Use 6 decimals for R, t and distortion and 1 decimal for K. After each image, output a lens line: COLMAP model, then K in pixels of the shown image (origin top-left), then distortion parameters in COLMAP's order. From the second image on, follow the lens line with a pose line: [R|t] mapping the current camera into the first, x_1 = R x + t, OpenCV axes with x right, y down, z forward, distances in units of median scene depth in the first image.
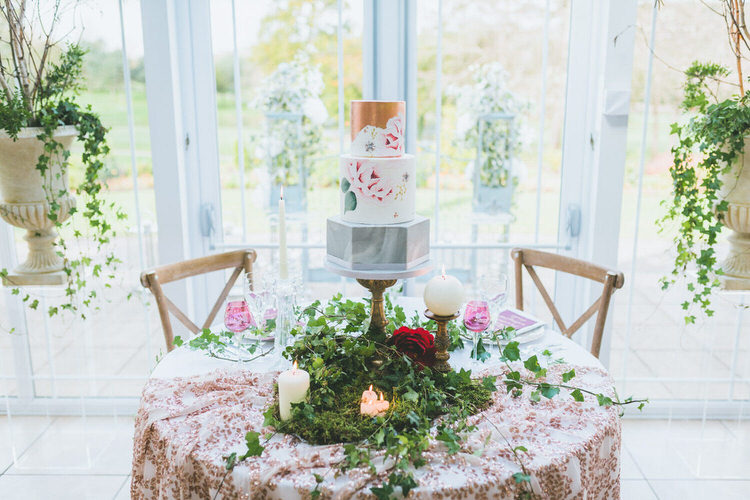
lens RADIAL K [[717.5, 0, 372.6], [0, 717.5, 260.6], [0, 0, 1]] dist [-0.006422, -0.000844]
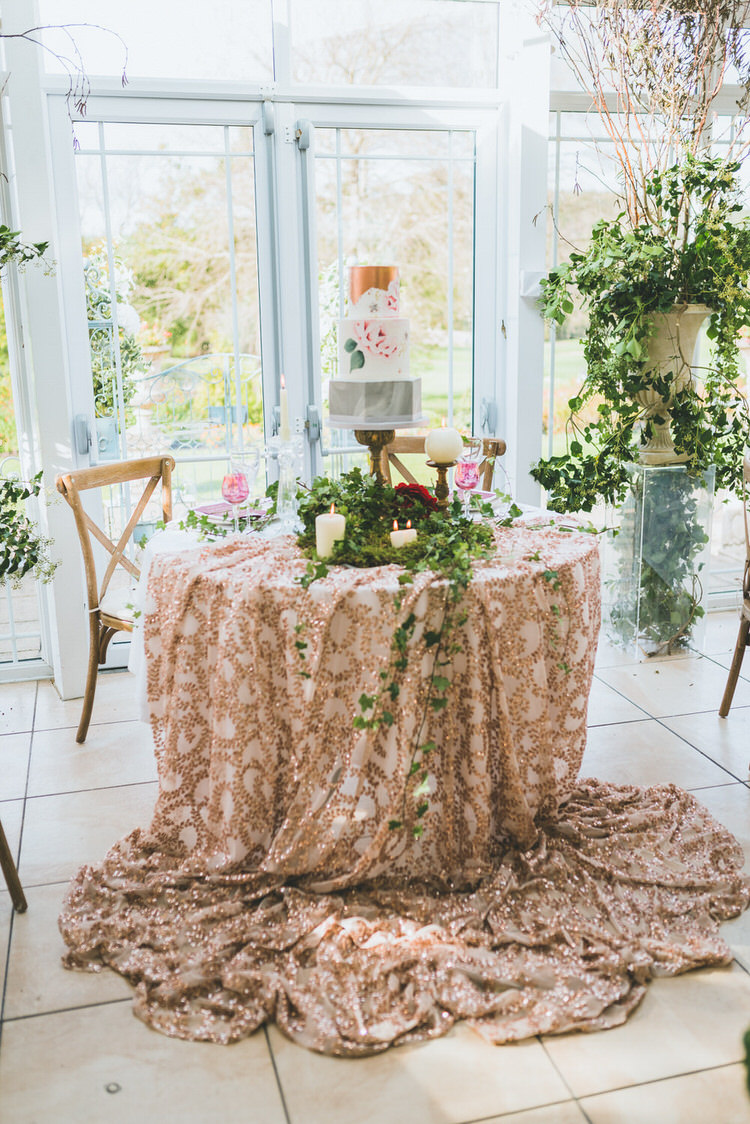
lens RADIAL K [[1075.3, 0, 375.0], [0, 1075.3, 562.0], [0, 0, 1]] dist [-0.006422, -0.000844]
pose [[0.959092, -0.079631, 0.271665, -0.472773], [0.082300, 0.996606, 0.001576, 0.221289], [-0.270869, 0.020847, 0.962390, -0.557569]]
